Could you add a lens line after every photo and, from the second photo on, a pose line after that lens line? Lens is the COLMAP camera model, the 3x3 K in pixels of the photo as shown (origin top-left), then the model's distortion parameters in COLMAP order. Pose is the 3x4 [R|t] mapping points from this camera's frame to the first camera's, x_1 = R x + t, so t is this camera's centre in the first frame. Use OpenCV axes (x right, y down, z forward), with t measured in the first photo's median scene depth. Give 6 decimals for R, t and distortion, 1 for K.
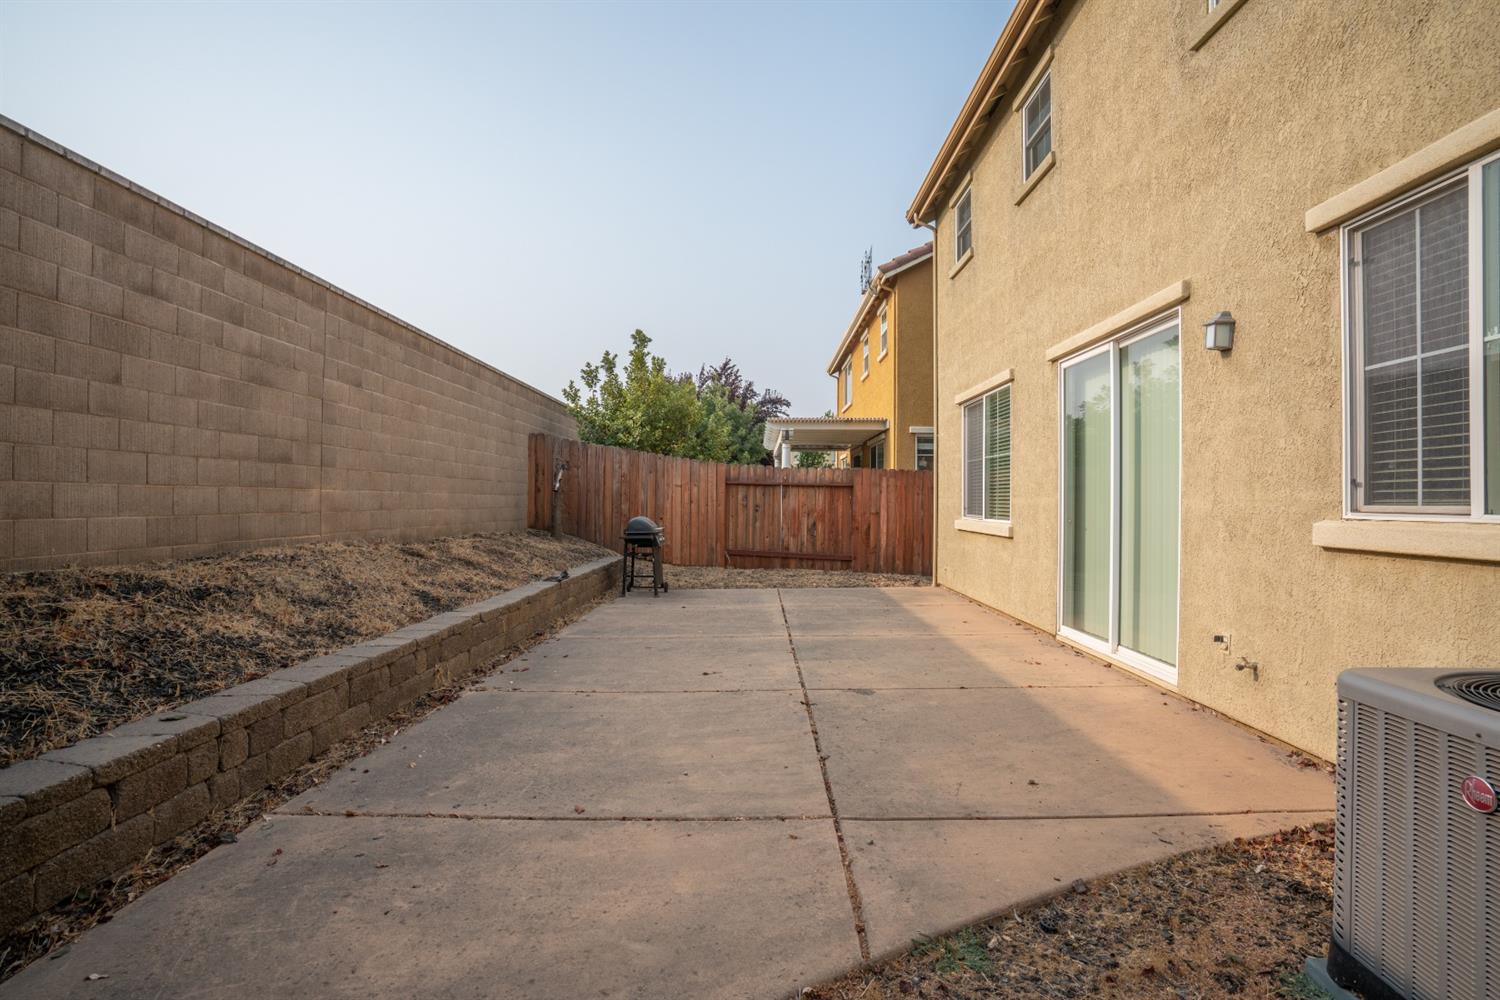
lens RADIAL K [[696.8, 0, 746.3], [0, 696.8, 497.3], [0, 0, 1]] dist [-0.063690, 0.028240]
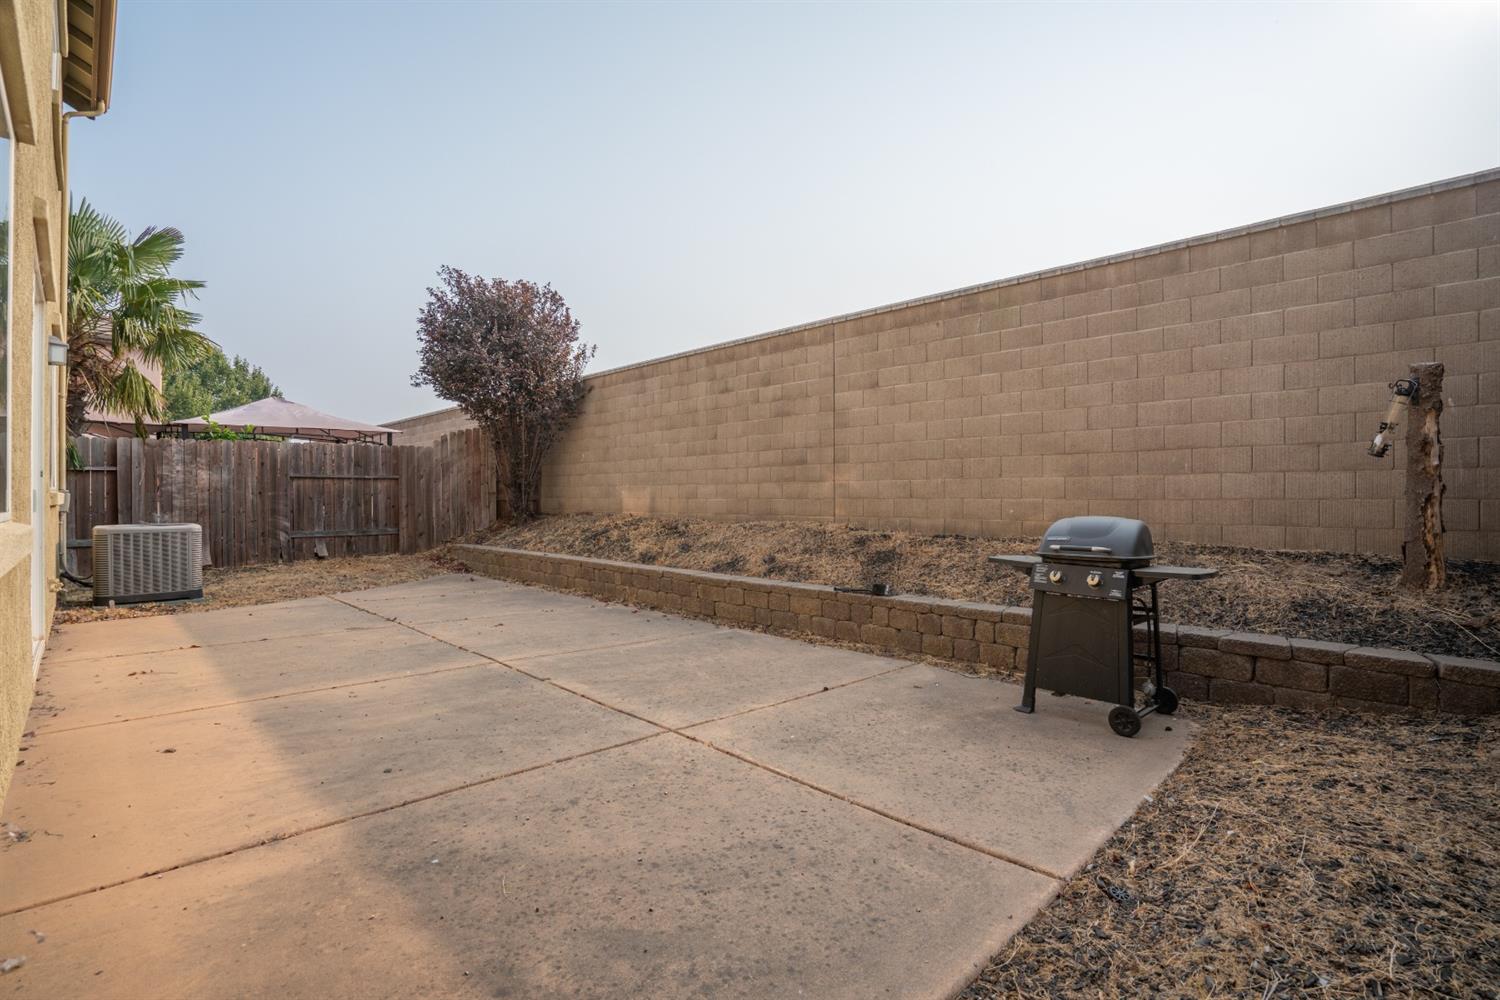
lens RADIAL K [[696.8, 0, 746.3], [0, 696.8, 497.3], [0, 0, 1]] dist [-0.063690, 0.028240]
pose [[-0.701611, -0.011357, -0.712470, 0.500156], [-0.003125, 0.999912, -0.012861, 0.042344], [0.712553, -0.006796, -0.701585, 2.142812]]
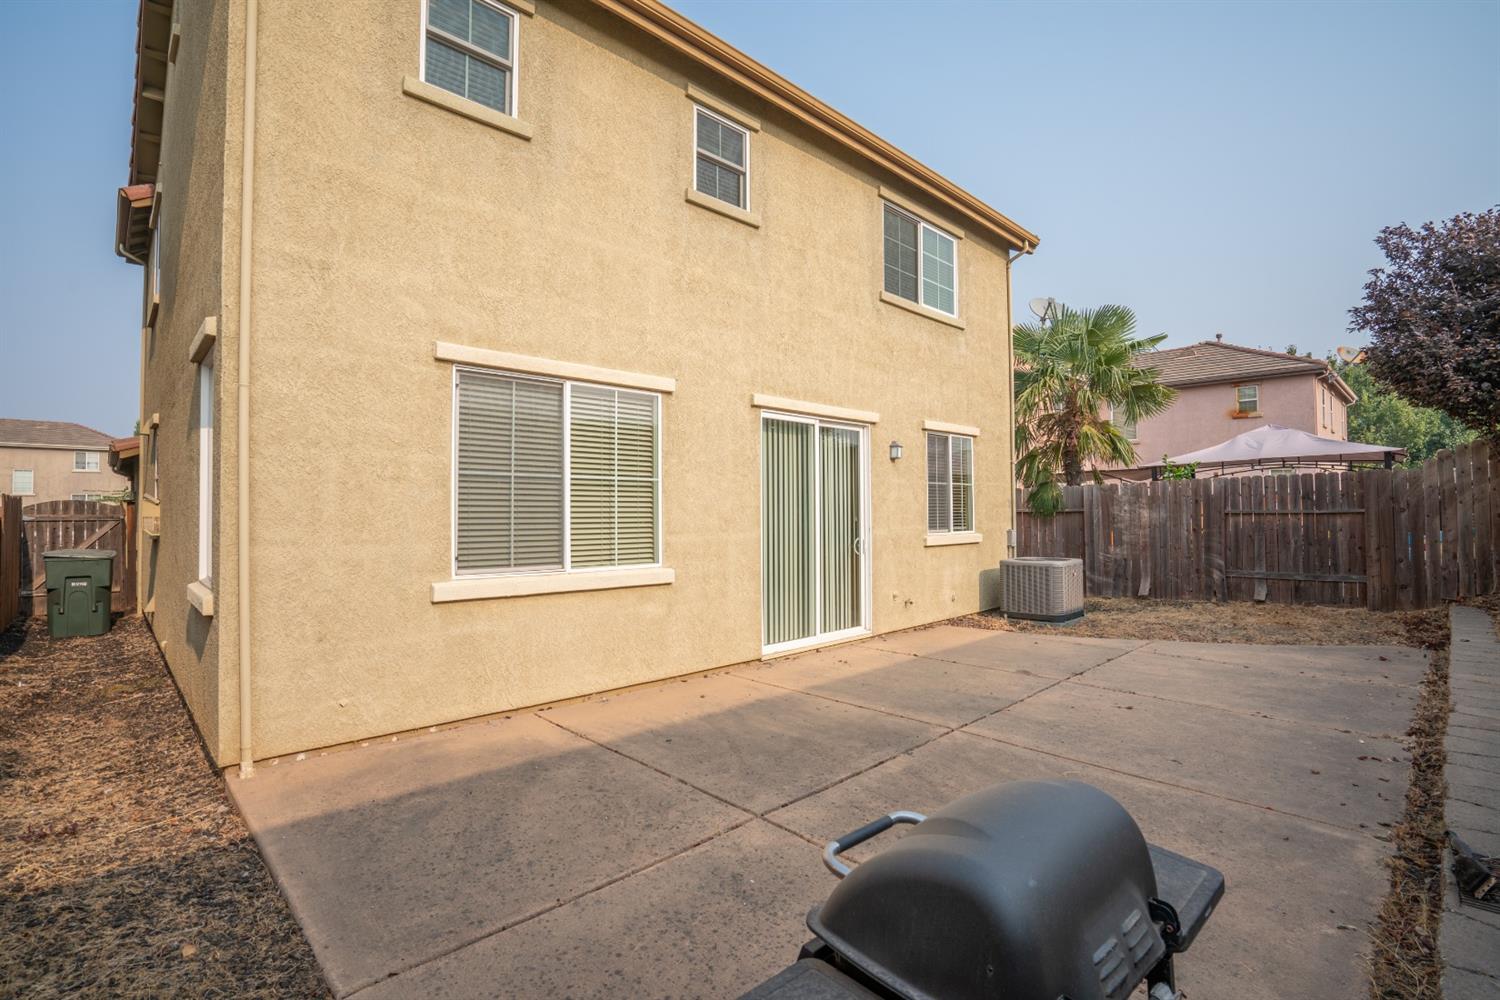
lens RADIAL K [[696.8, 0, 746.3], [0, 696.8, 497.3], [0, 0, 1]] dist [-0.063690, 0.028240]
pose [[-0.703416, 0.009344, 0.710717, -0.380982], [-0.005377, 0.999815, -0.018467, -0.040524], [-0.710758, -0.016812, -0.703236, 2.114224]]
